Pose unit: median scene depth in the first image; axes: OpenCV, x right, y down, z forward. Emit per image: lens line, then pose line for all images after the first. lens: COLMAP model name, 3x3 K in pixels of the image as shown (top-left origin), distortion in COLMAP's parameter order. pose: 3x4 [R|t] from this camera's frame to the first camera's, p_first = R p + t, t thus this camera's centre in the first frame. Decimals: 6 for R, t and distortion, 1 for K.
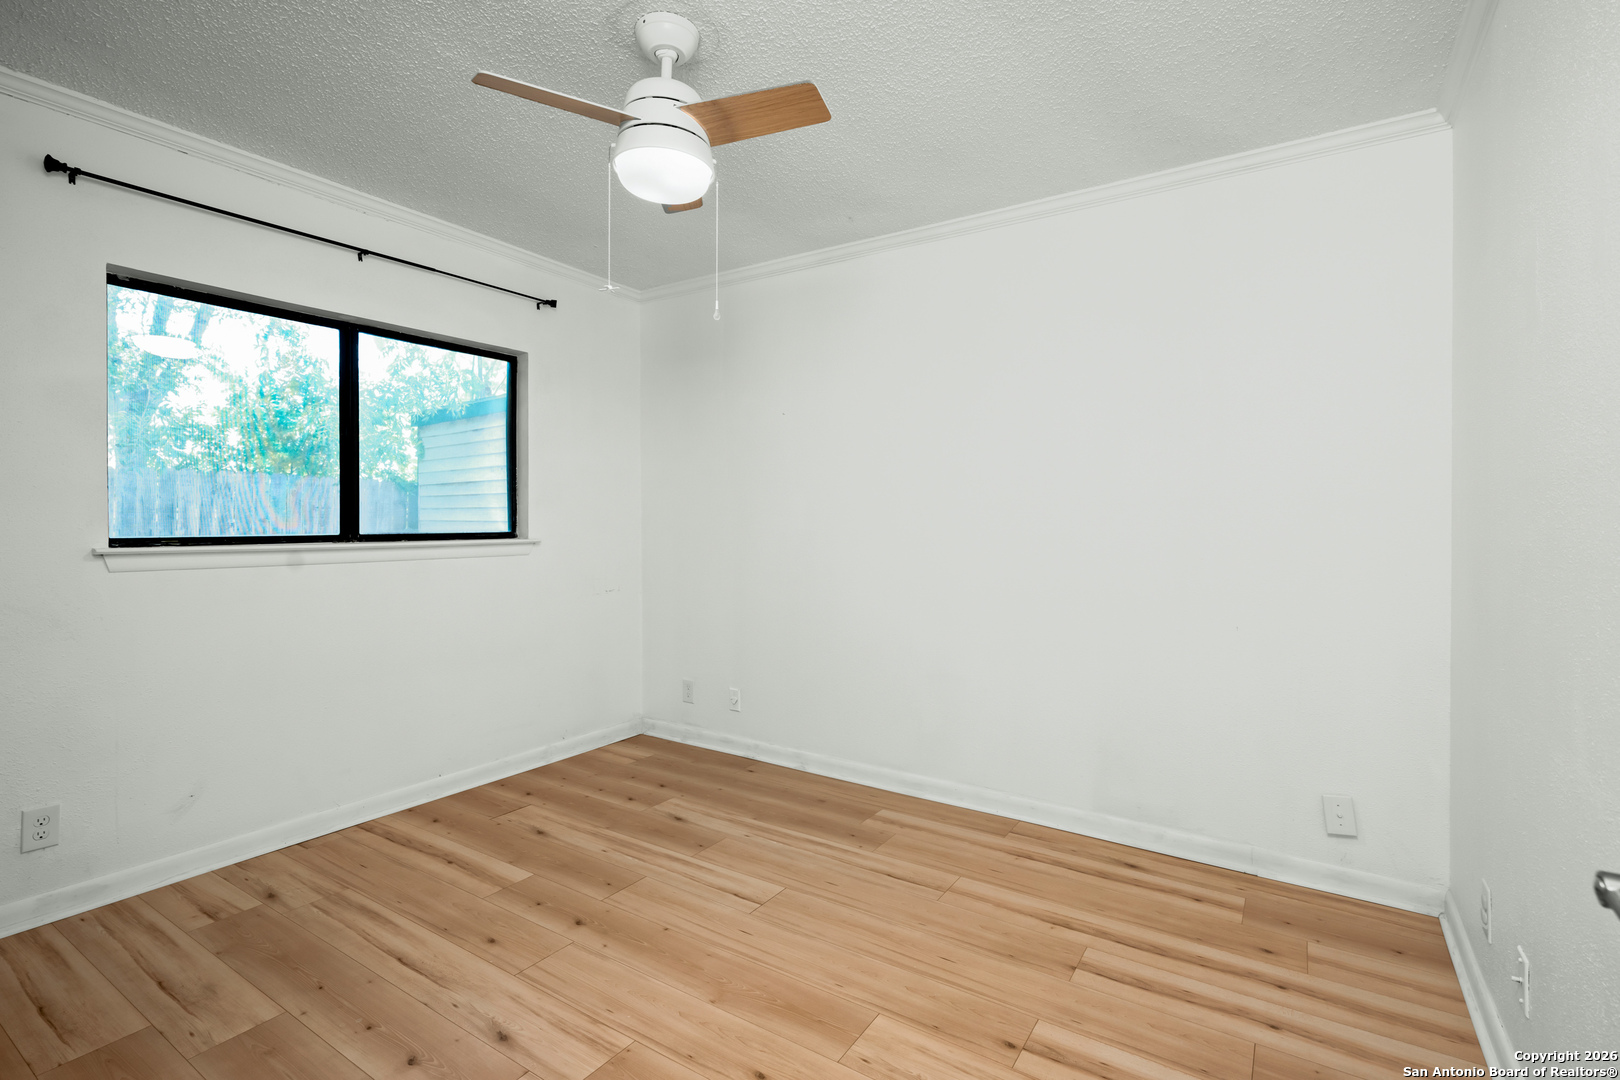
lens RADIAL K [[761.5, 0, 802.3], [0, 761.5, 529.9], [0, 0, 1]] dist [0.009282, -0.000944]
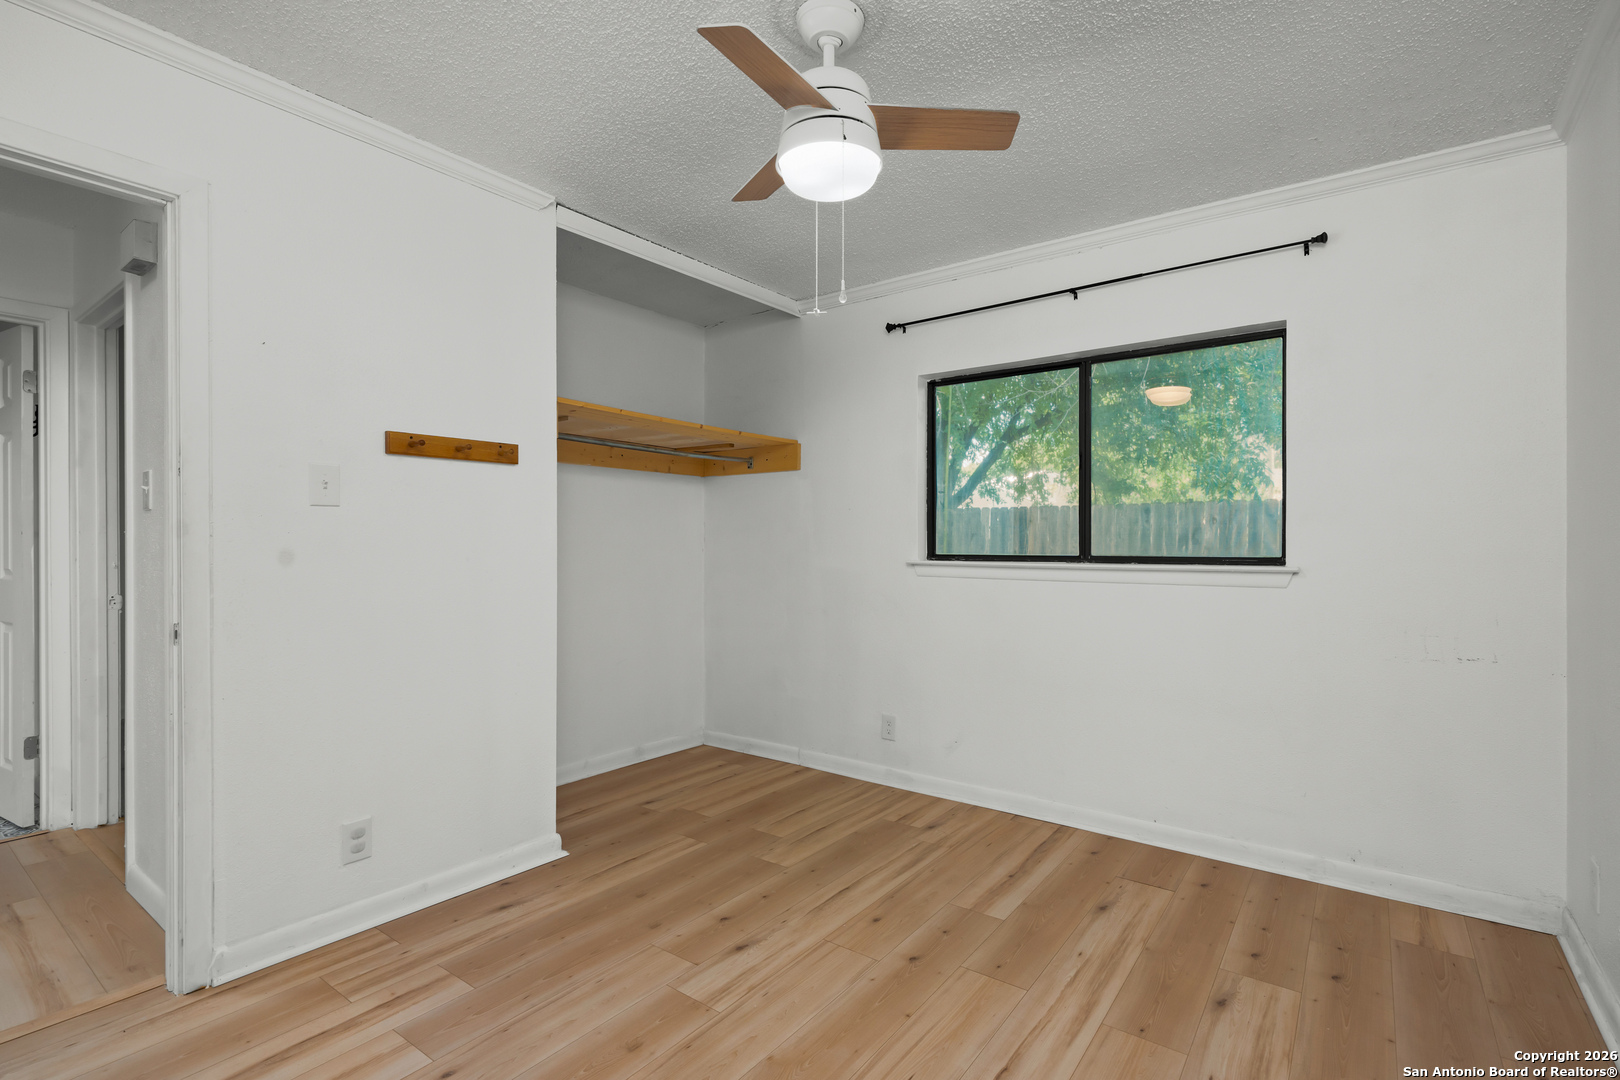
lens RADIAL K [[761.5, 0, 803.1], [0, 761.5, 546.0], [0, 0, 1]] dist [0.009282, -0.000944]
pose [[-0.052673, -0.001593, -0.998611, 0.557823], [-0.017307, 0.999850, -0.000682, 0.000290], [0.998462, 0.017247, -0.052693, 0.750737]]
